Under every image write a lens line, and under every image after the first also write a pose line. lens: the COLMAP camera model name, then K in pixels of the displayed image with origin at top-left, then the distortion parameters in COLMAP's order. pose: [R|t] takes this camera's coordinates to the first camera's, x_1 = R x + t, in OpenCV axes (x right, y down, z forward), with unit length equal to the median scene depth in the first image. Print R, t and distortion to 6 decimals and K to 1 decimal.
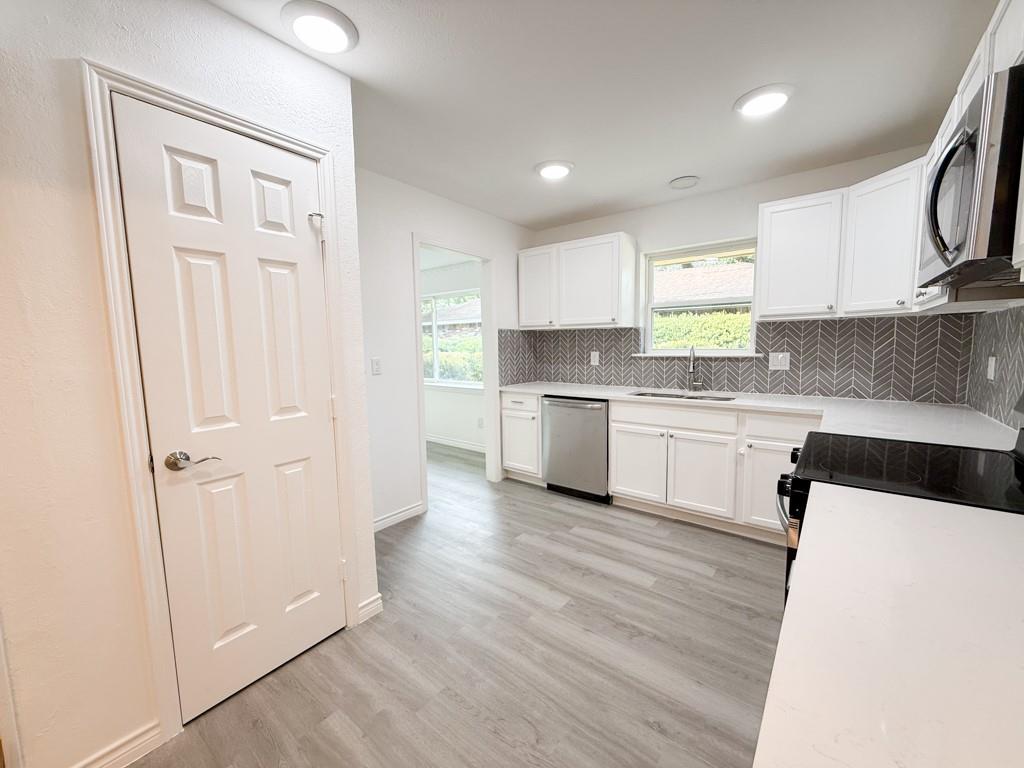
lens RADIAL K [[407.1, 0, 507.4], [0, 407.1, 384.1], [0, 0, 1]] dist [-0.000570, 0.000731]
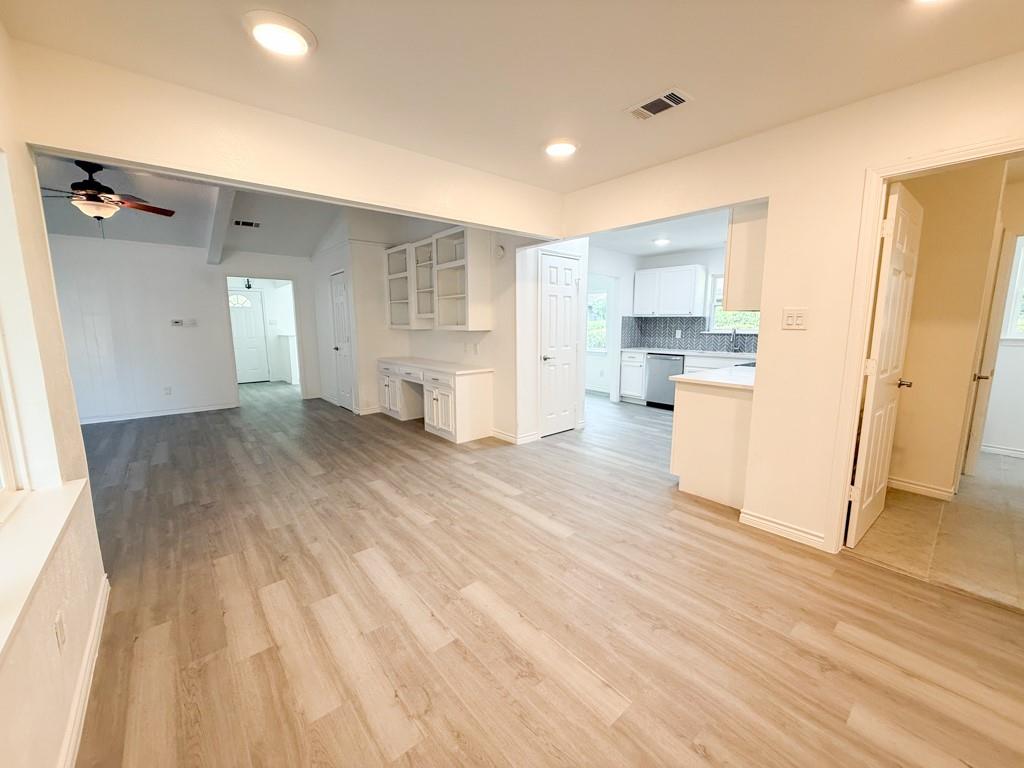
lens RADIAL K [[407.1, 0, 513.4], [0, 407.1, 379.4], [0, 0, 1]] dist [-0.000570, 0.000731]
pose [[0.983294, 0.042234, -0.177057, -0.201578], [-0.035209, 0.998470, 0.042630, 0.101134], [0.178586, -0.035684, 0.983277, -1.046344]]
